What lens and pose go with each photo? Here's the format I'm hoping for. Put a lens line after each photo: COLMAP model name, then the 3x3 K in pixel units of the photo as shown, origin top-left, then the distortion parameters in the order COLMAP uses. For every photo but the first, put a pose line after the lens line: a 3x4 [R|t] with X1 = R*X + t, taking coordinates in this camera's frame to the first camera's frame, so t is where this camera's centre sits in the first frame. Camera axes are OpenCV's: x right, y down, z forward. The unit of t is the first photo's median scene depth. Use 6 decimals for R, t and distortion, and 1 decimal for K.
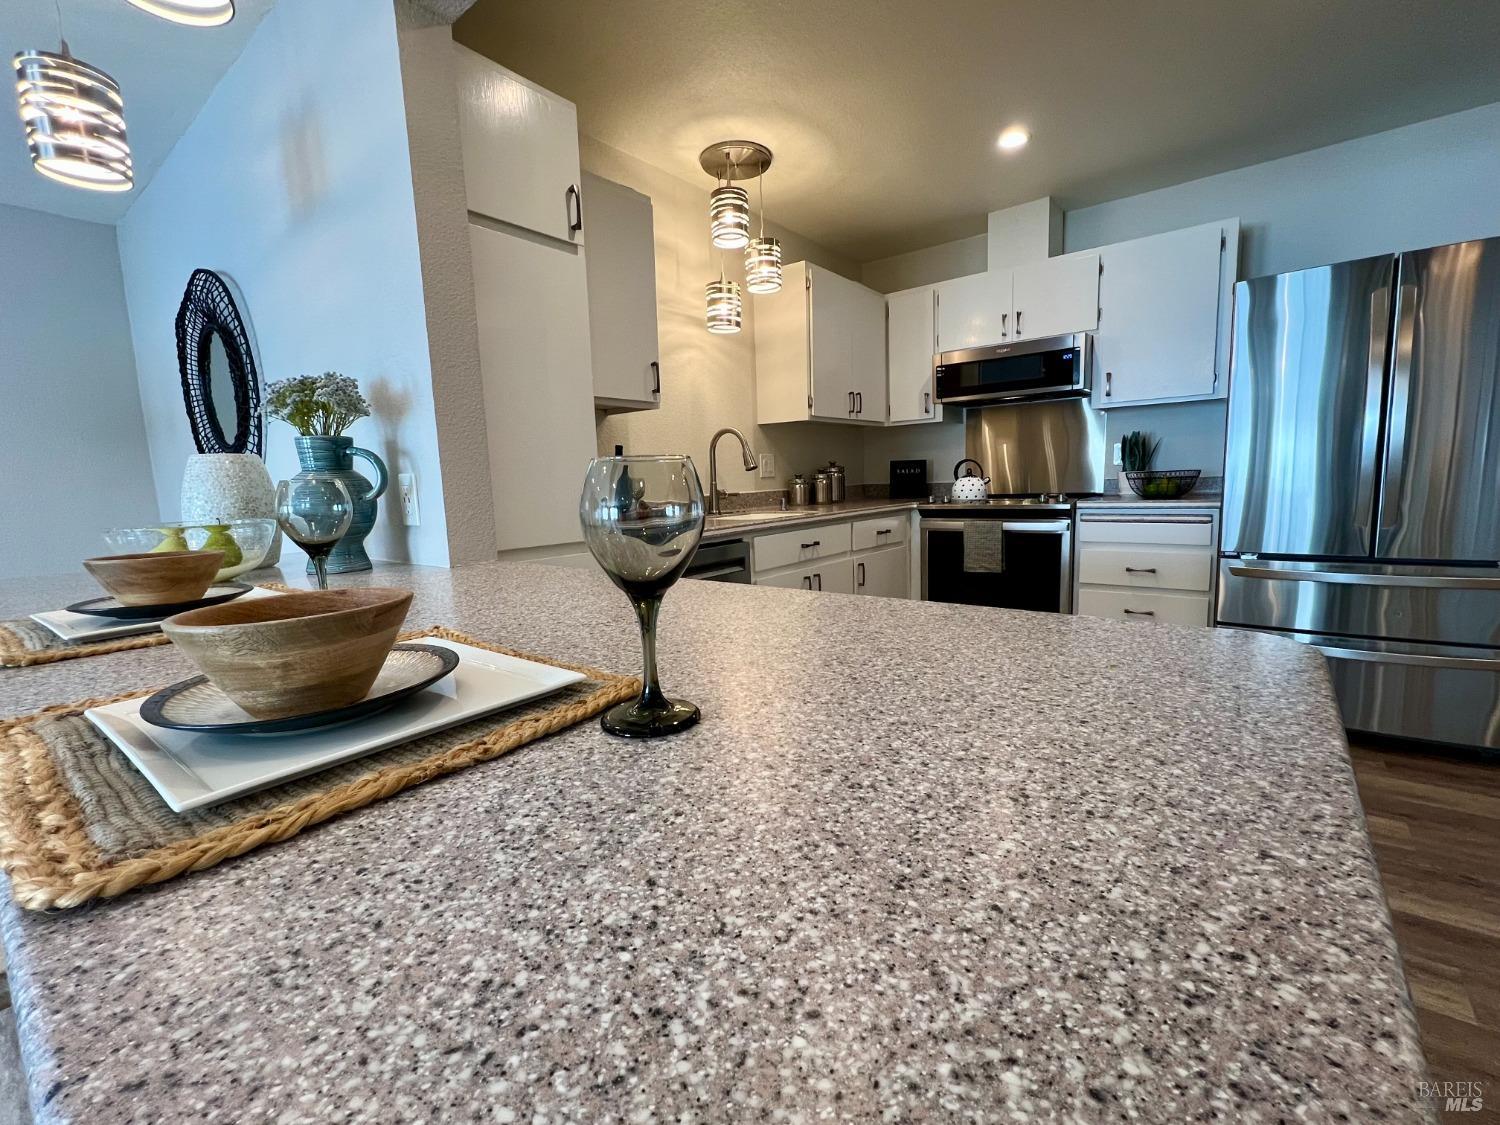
lens RADIAL K [[662.0, 0, 748.4], [0, 662.0, 535.1], [0, 0, 1]] dist [0.001298, 0.000217]
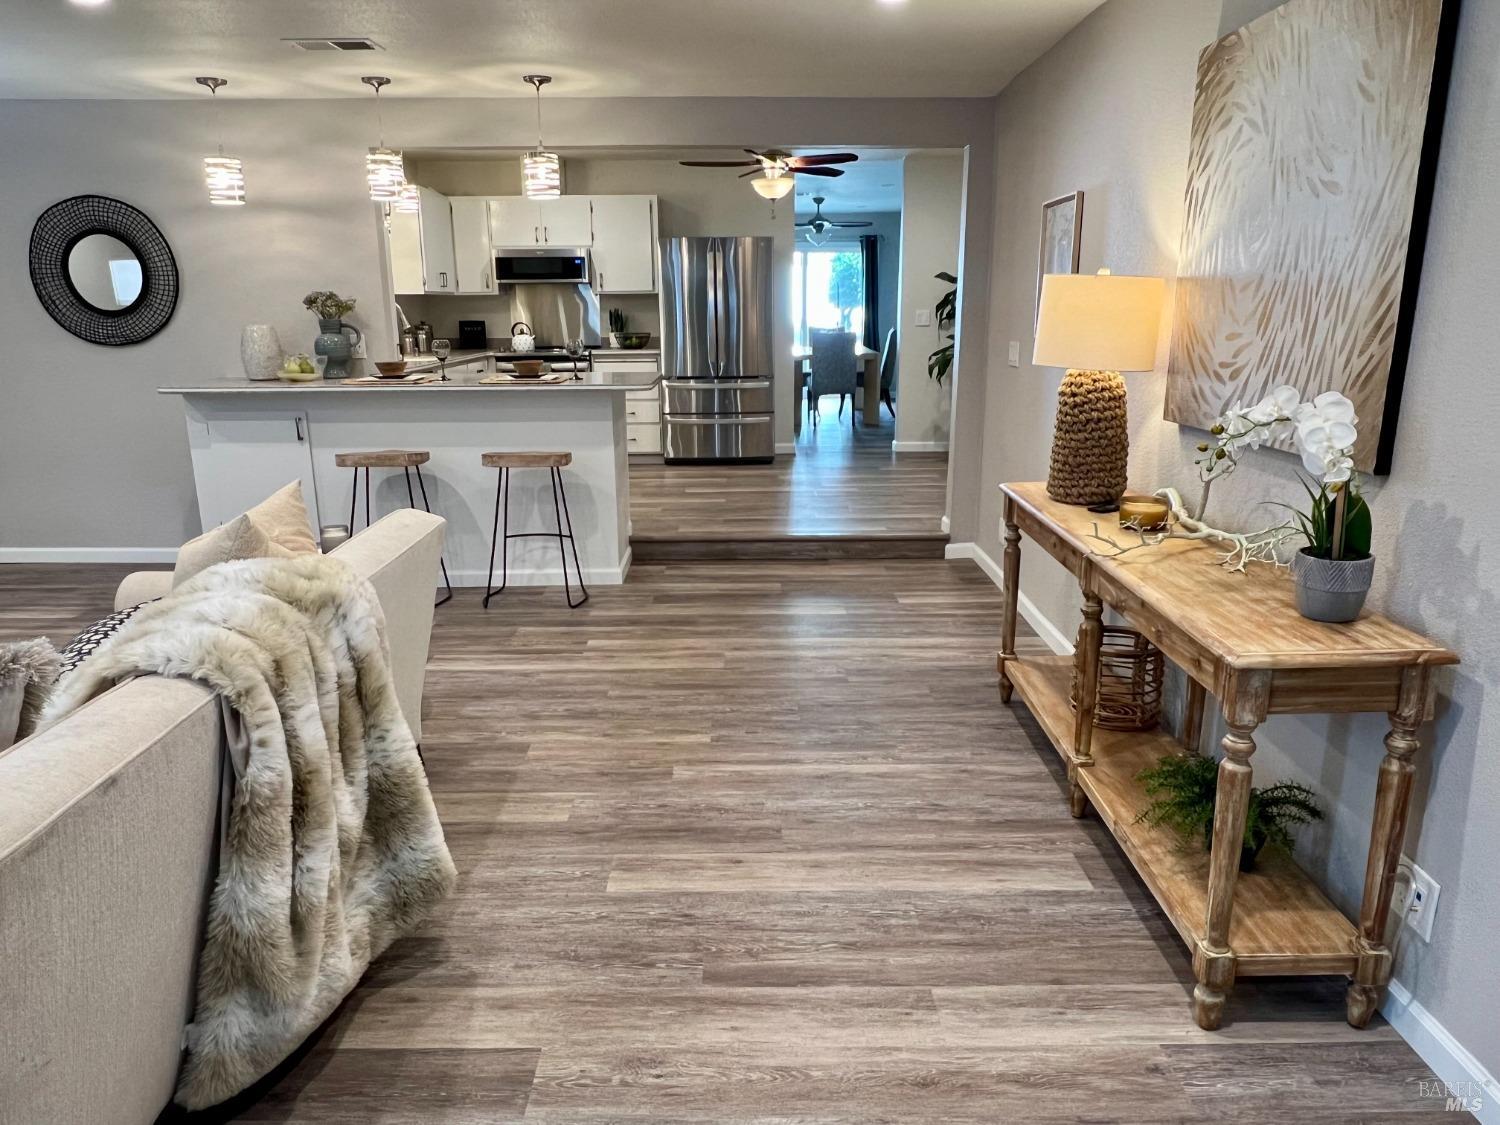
lens RADIAL K [[992.6, 0, 750.0], [0, 992.6, 562.5], [0, 0, 1]] dist [-0.001338, -0.001002]
pose [[0.663648, -0.156830, 0.731420, -1.104428], [0.044640, 0.984336, 0.170555, 0.065024], [-0.746712, -0.080538, 0.660254, -0.968979]]
